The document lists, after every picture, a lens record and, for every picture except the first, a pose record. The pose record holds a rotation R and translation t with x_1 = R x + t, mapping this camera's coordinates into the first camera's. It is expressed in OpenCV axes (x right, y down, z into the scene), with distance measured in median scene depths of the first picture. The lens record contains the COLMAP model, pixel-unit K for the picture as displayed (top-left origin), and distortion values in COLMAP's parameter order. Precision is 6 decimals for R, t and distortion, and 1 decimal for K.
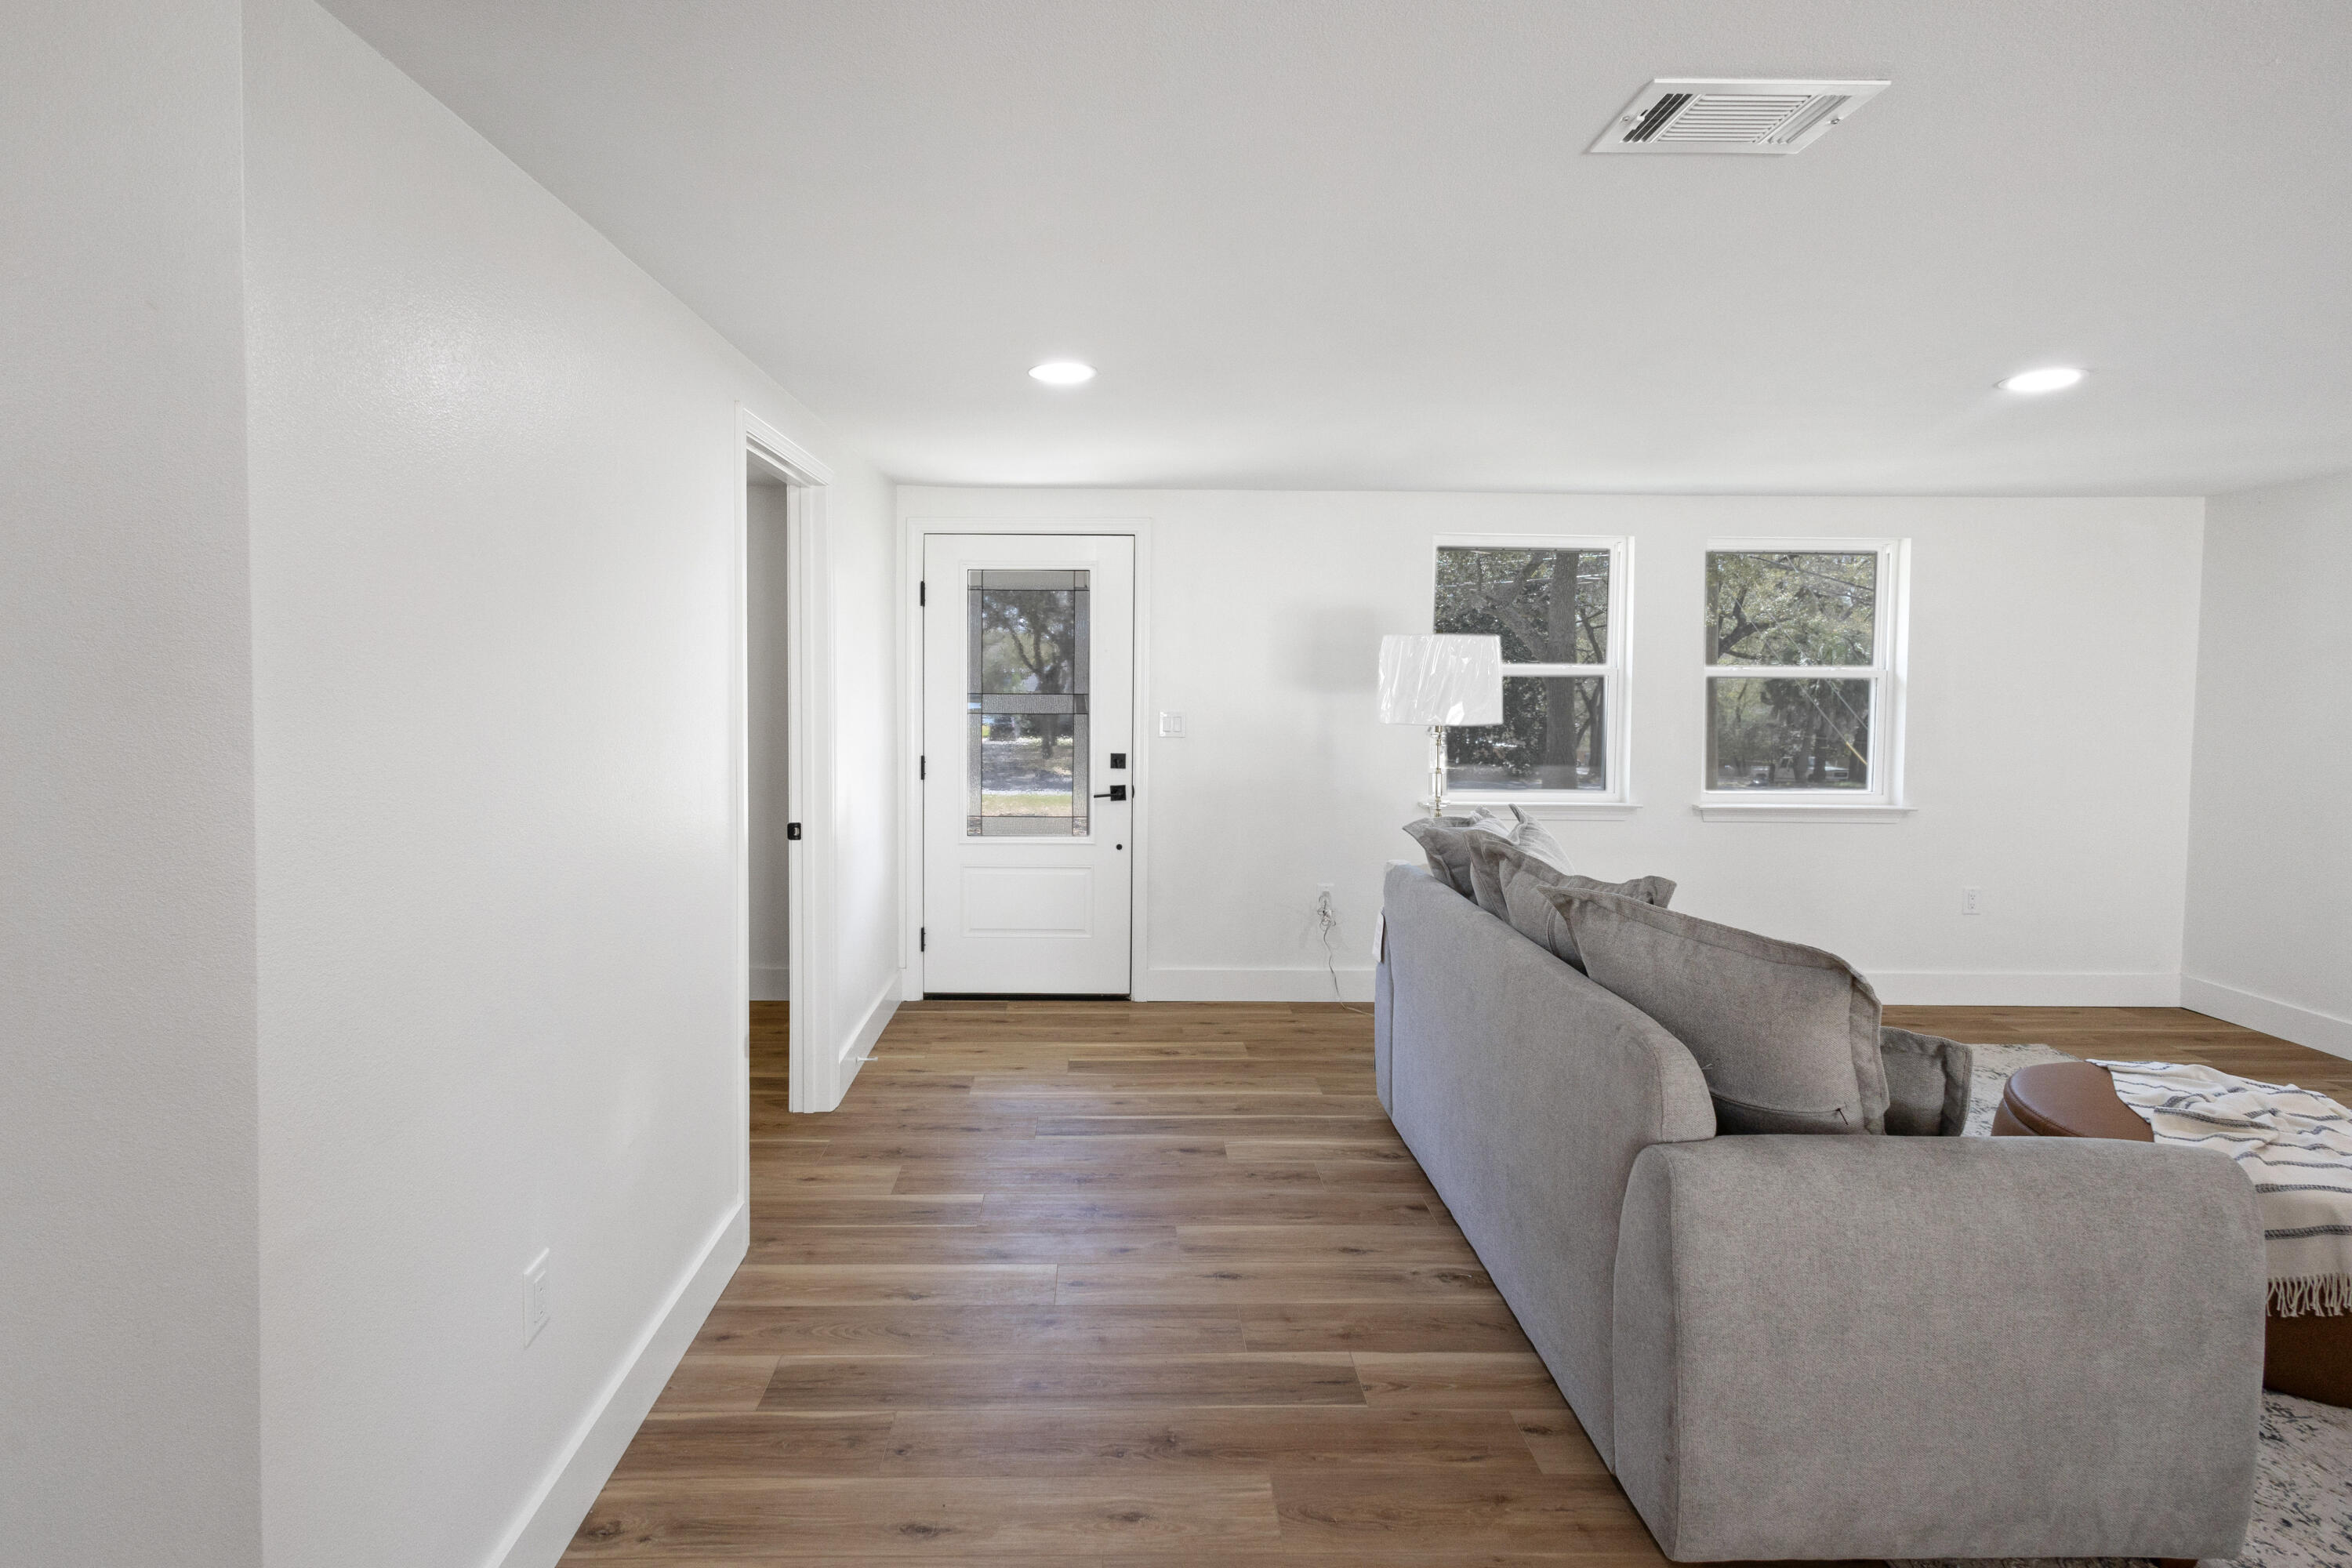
lens RADIAL K [[1096.3, 0, 1123.2], [0, 1096.3, 726.8], [0, 0, 1]] dist [0.011441, -0.004160]
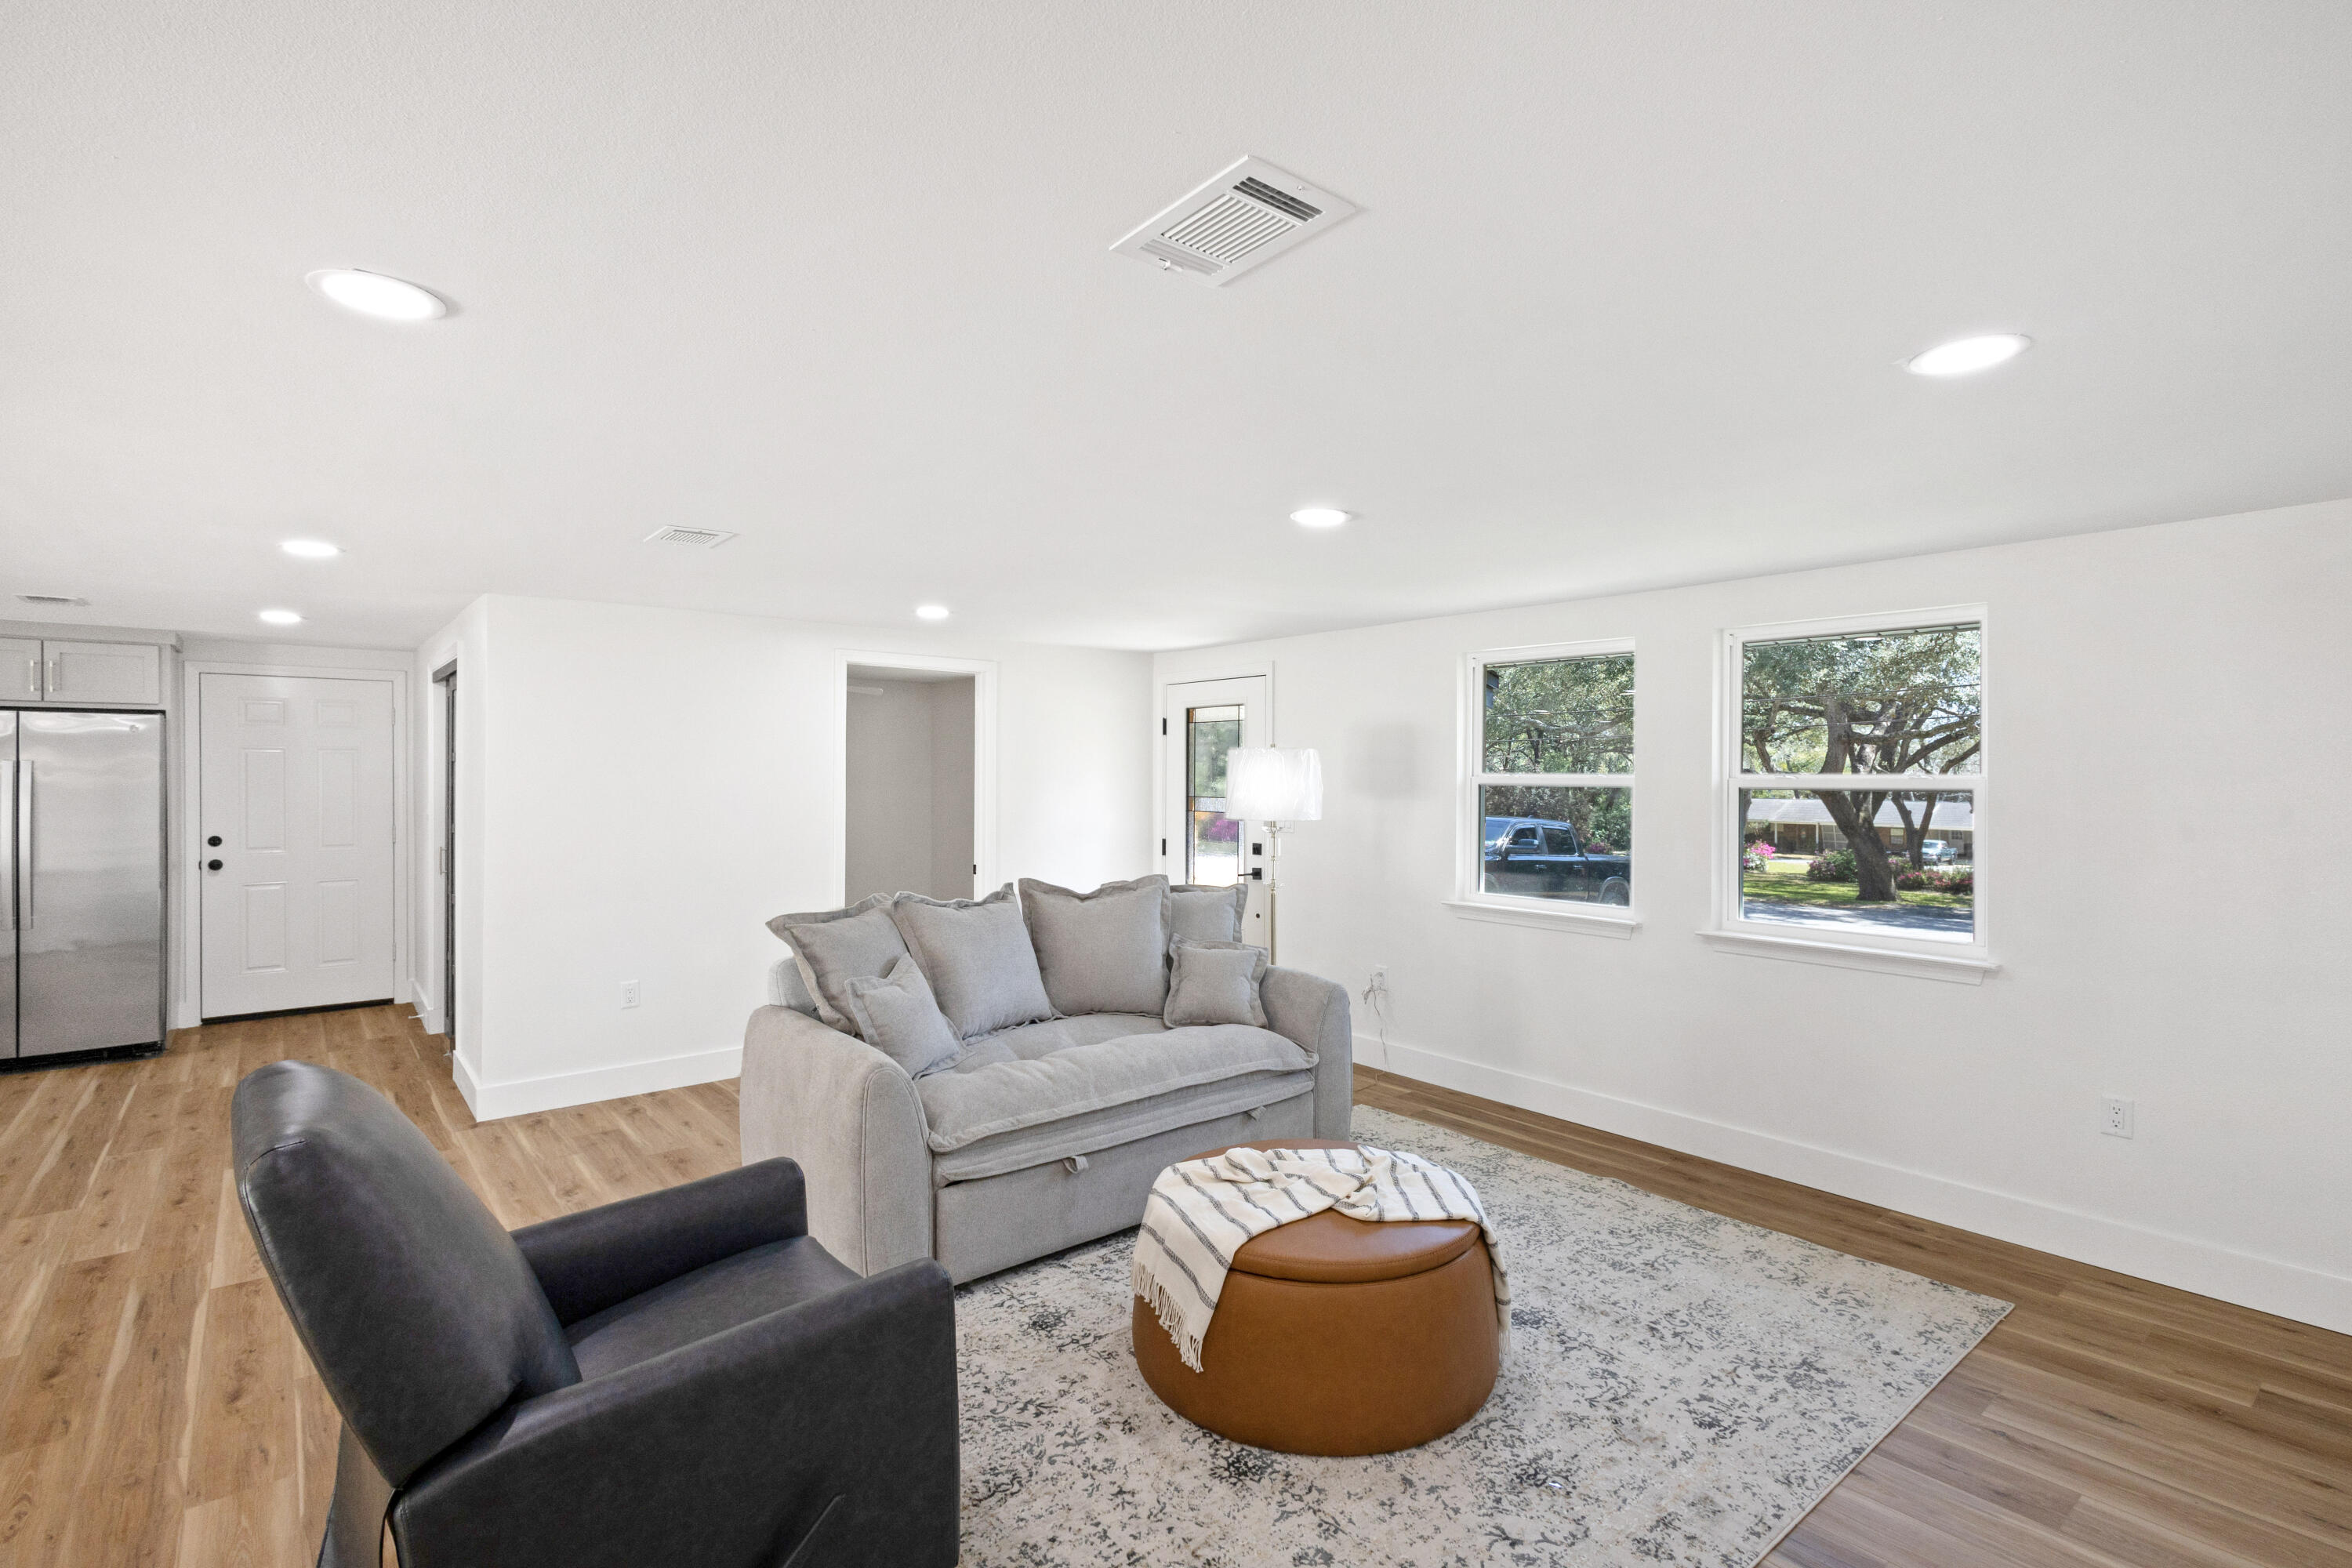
lens RADIAL K [[1096.3, 0, 1177.9], [0, 1096.3, 778.9], [0, 0, 1]] dist [0.011441, -0.004160]
pose [[0.631934, -0.001503, -0.775021, 1.594721], [-0.048372, 0.997972, -0.041377, 0.010466], [0.773511, 0.063637, 0.630579, 0.176654]]
